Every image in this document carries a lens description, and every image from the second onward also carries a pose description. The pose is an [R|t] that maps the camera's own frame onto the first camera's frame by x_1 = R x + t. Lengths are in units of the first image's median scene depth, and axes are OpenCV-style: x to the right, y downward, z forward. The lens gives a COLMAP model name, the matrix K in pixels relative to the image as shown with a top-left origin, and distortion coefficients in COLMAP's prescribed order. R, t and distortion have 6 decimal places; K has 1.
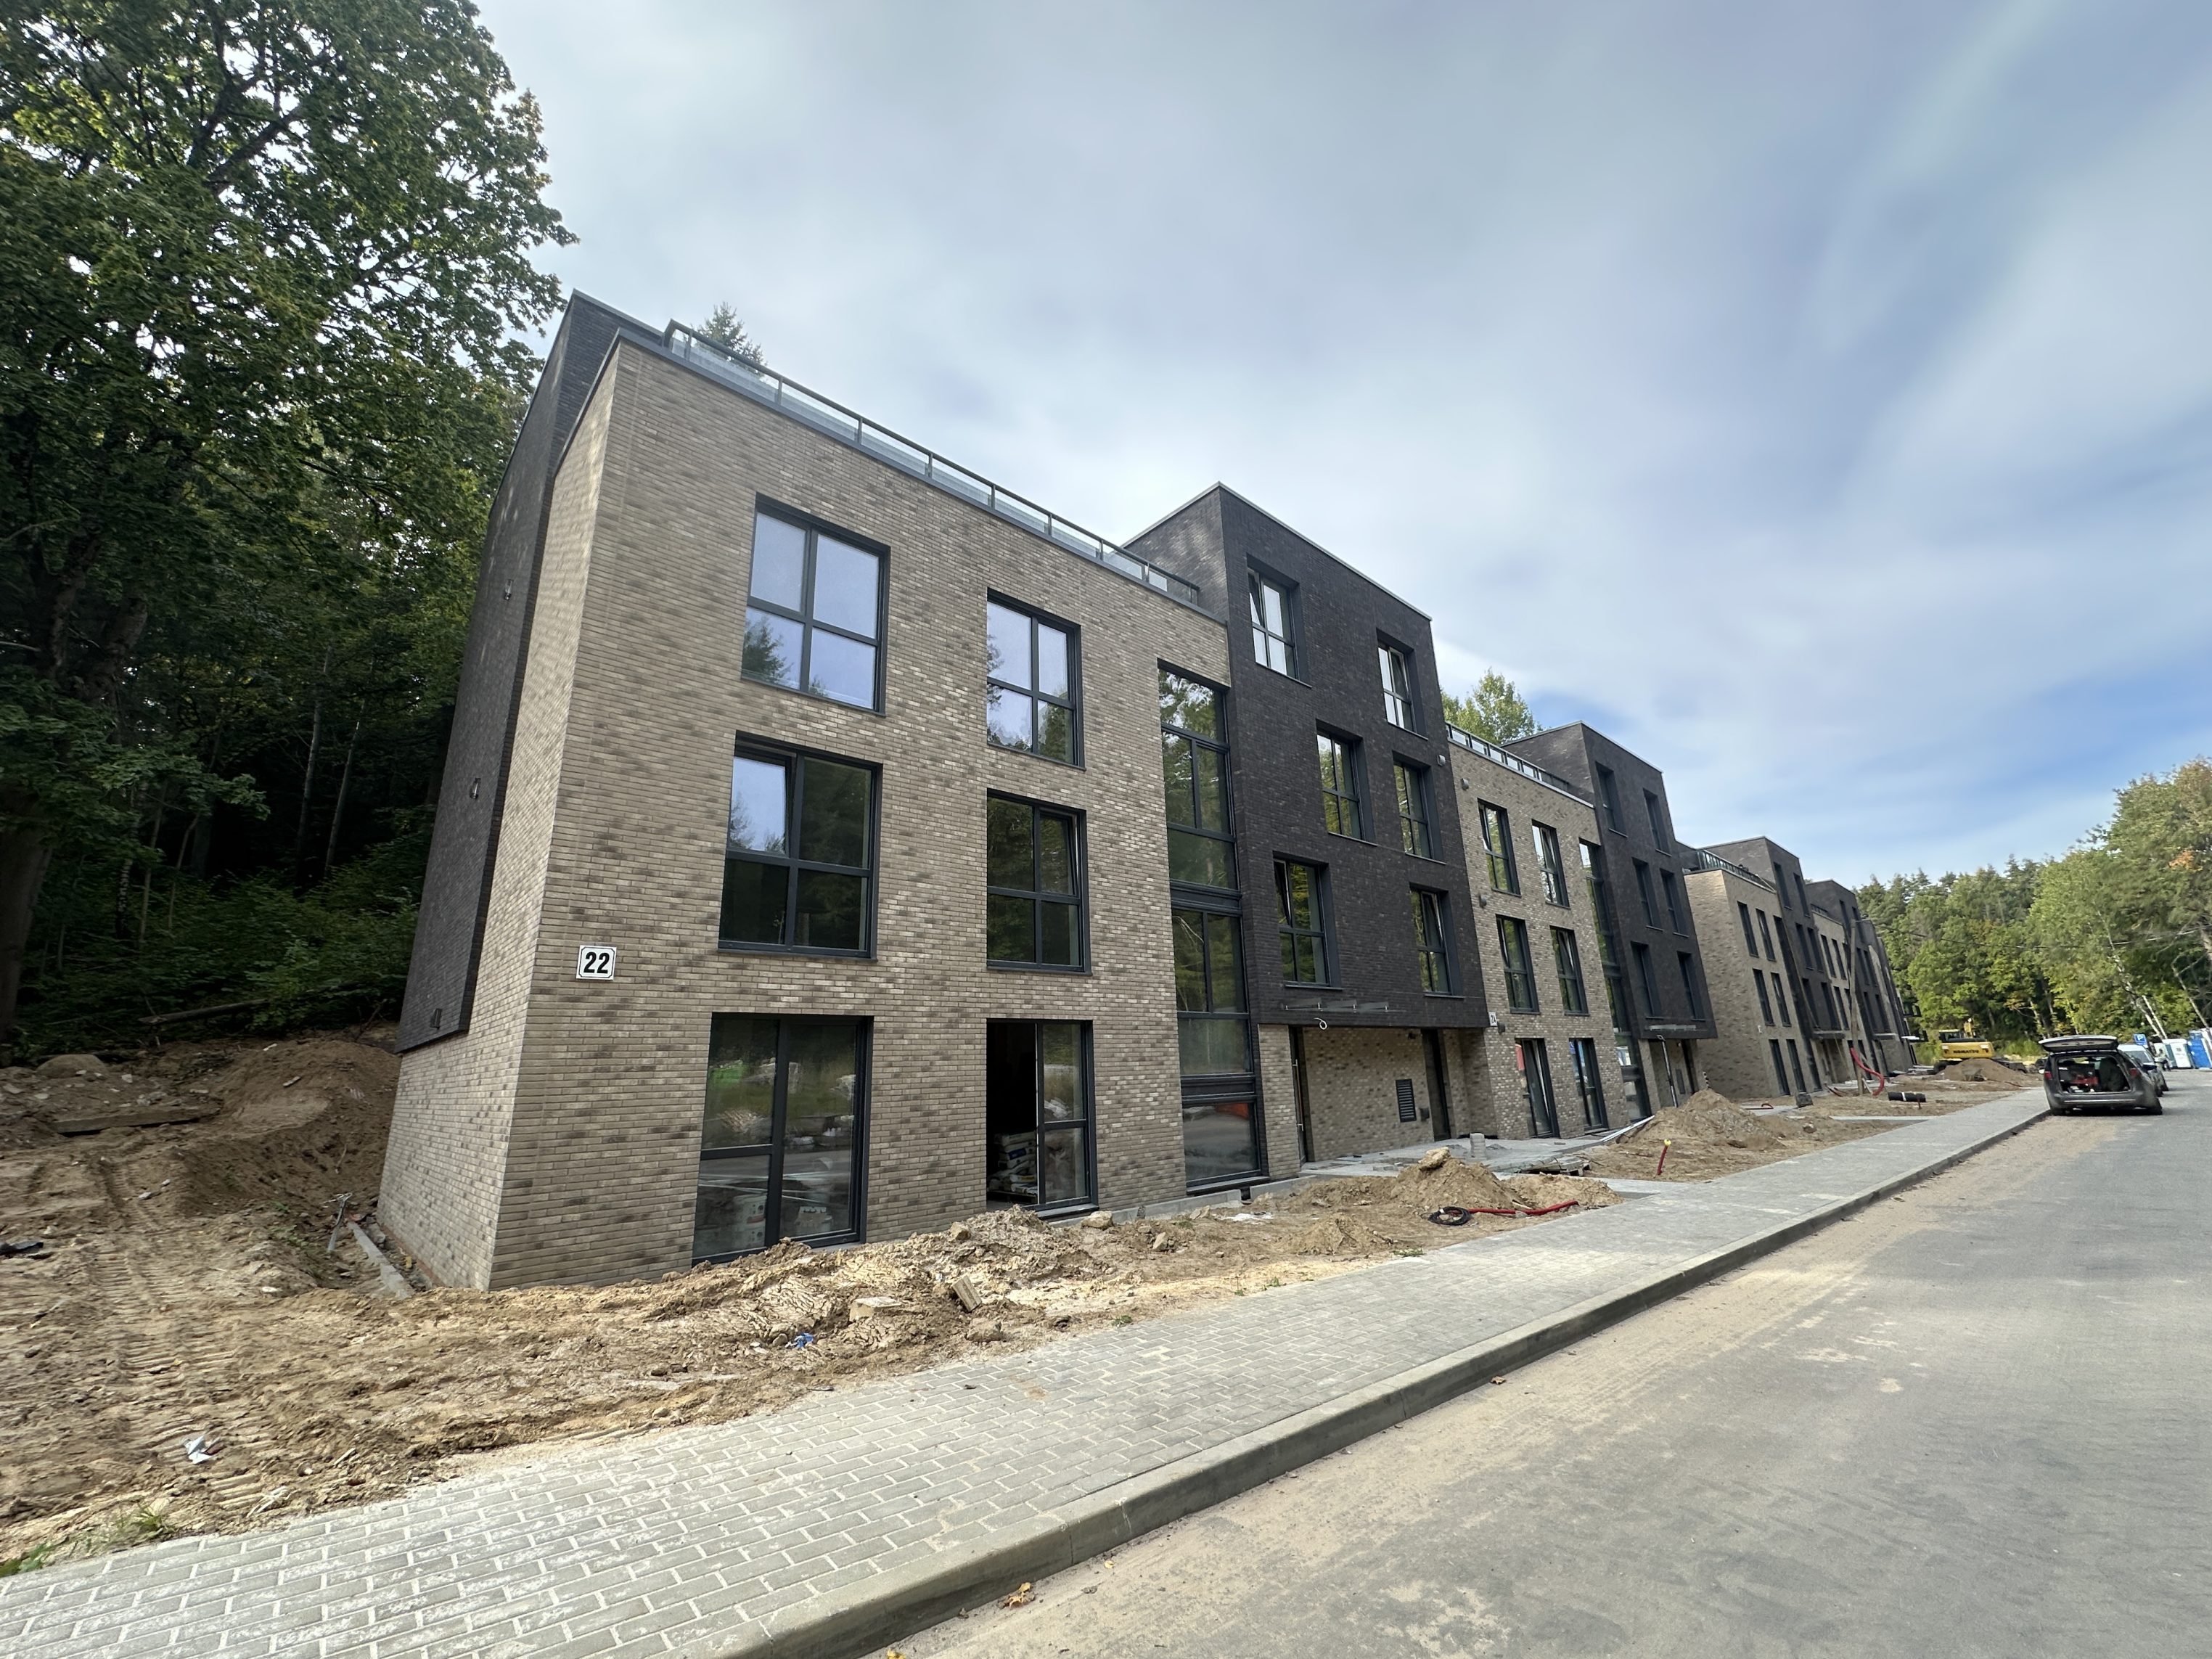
lens RADIAL K [[877.0, 0, 1106.0], [0, 877.0, 829.5], [0, 0, 1]] dist [-0.003638, -0.000817]
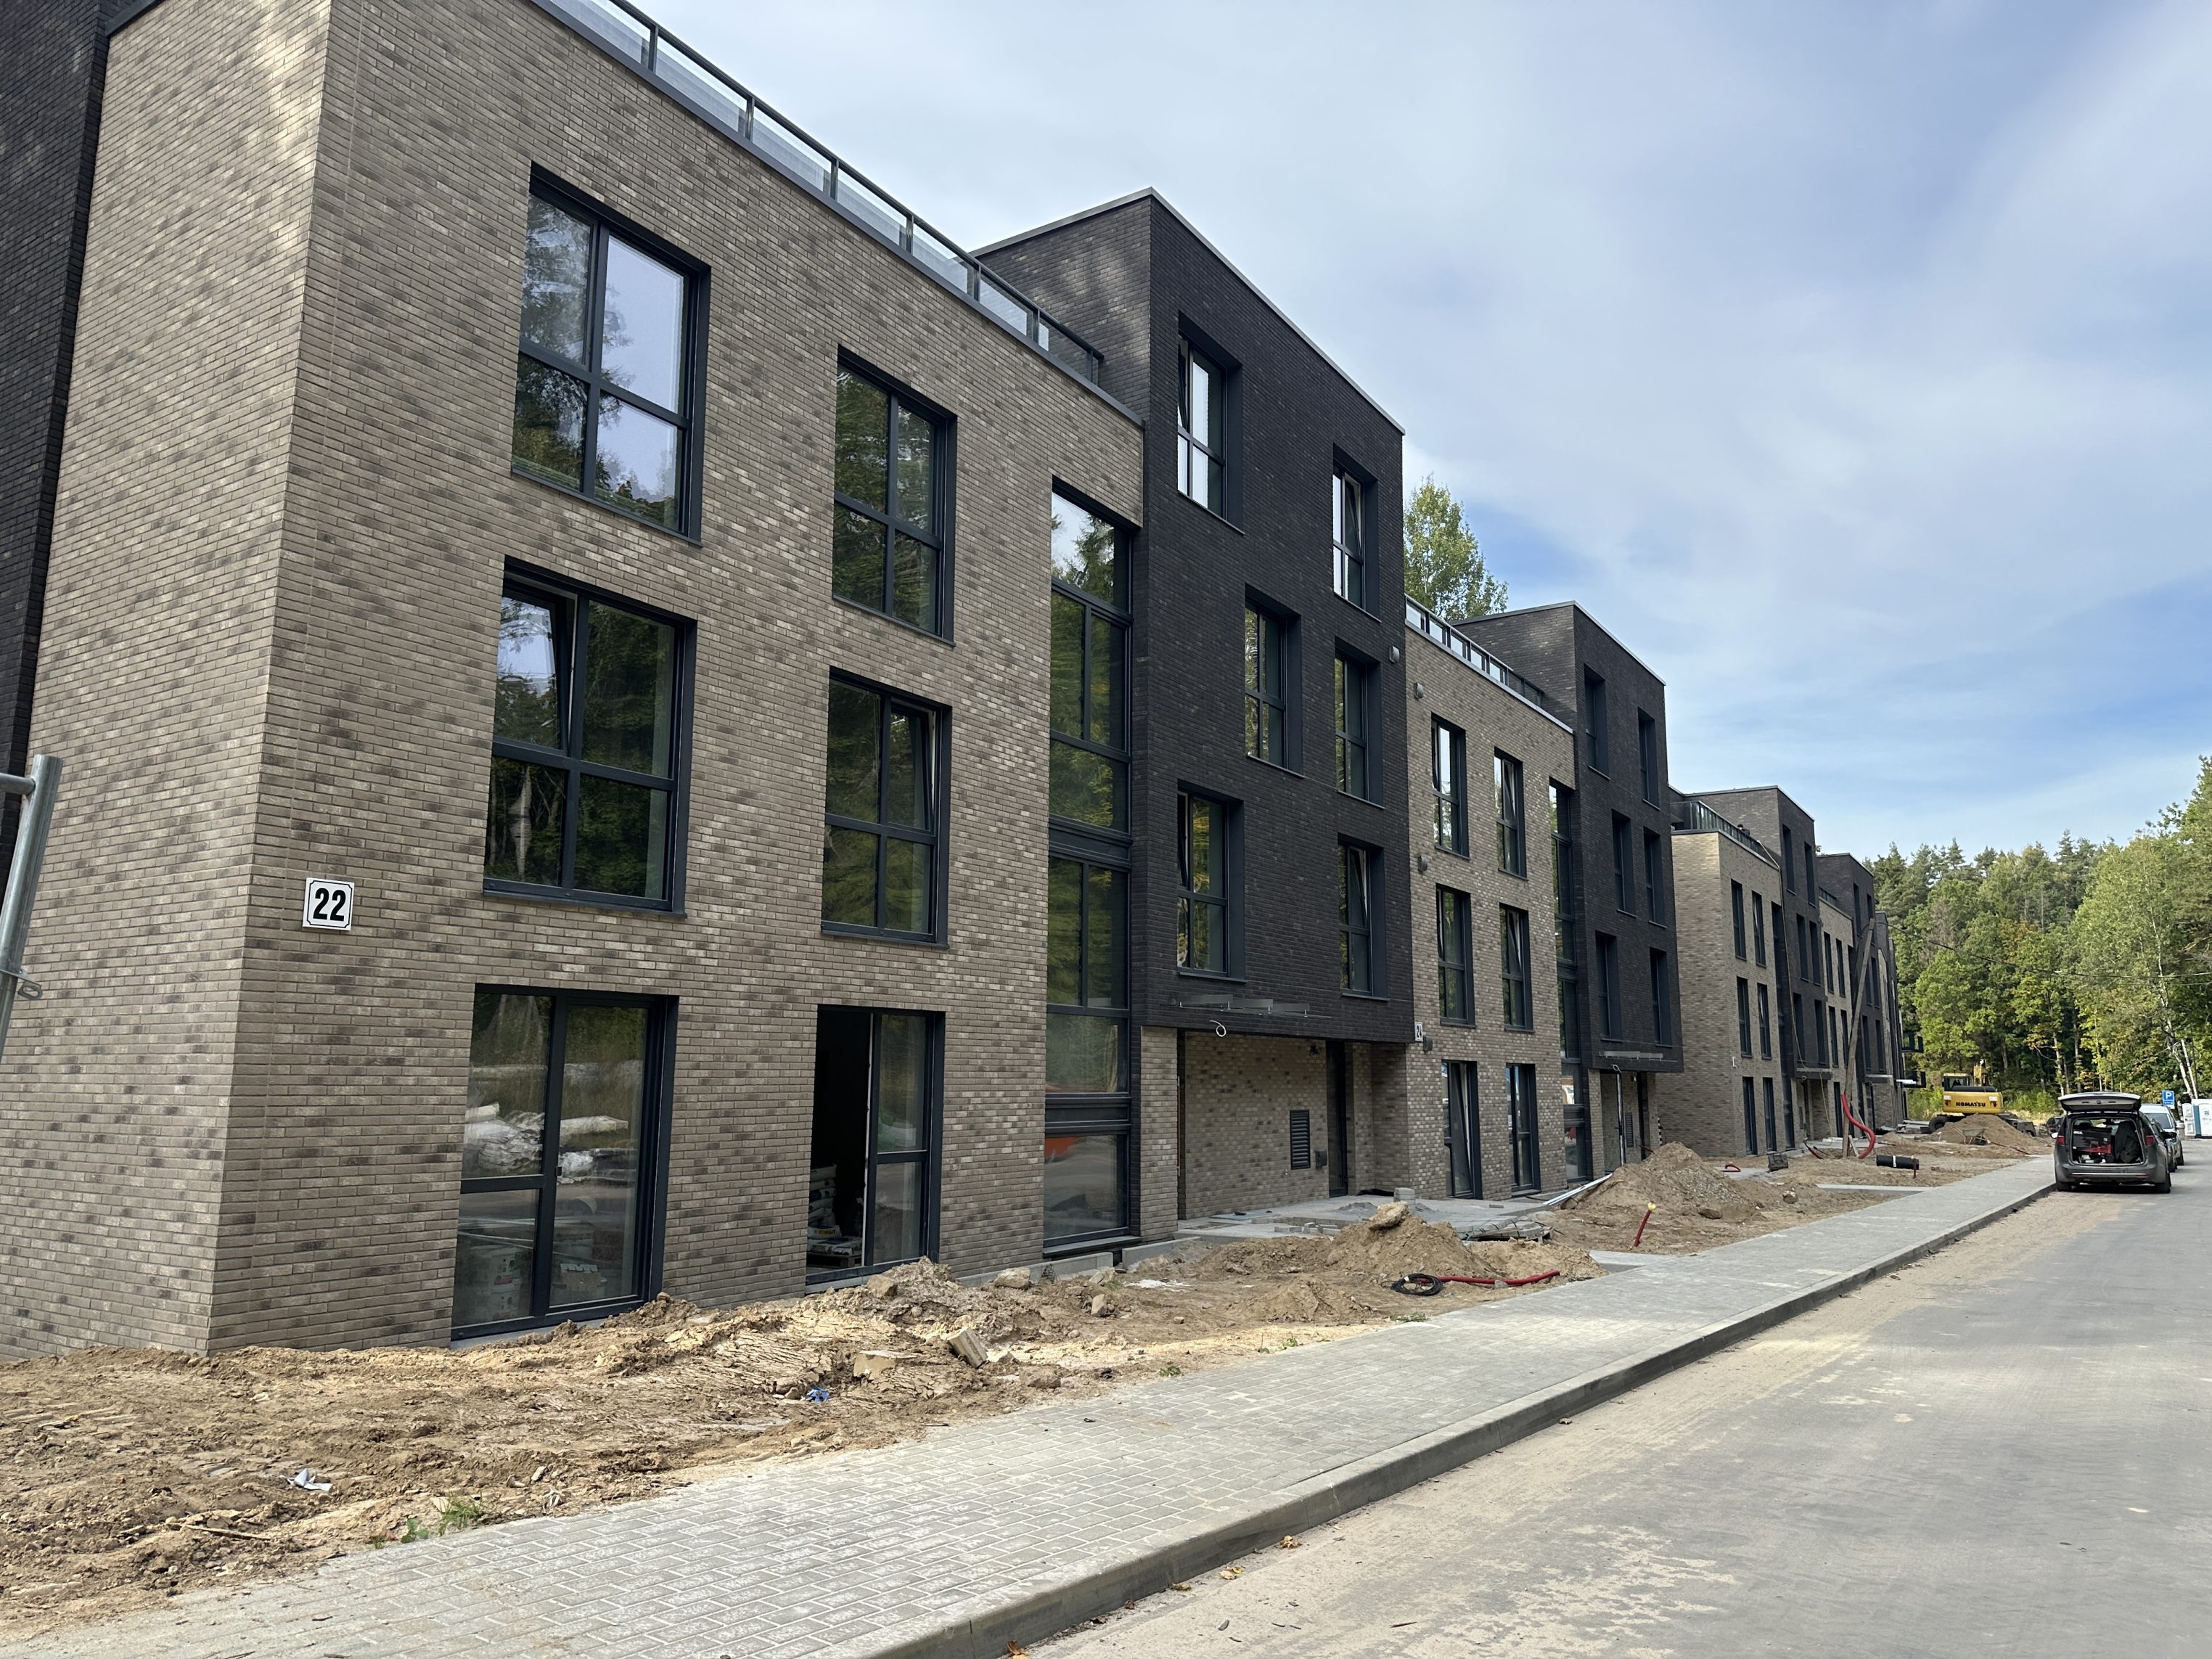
lens RADIAL K [[1522.1, 0, 1102.4], [0, 1522.1, 841.6], [0, 0, 1]] dist [0.067171, -0.092710]
pose [[0.966219, 0.080602, 0.244796, -0.196555], [-0.107679, 0.989214, 0.099303, -0.049367], [-0.234151, -0.122308, 0.964476, -0.174439]]
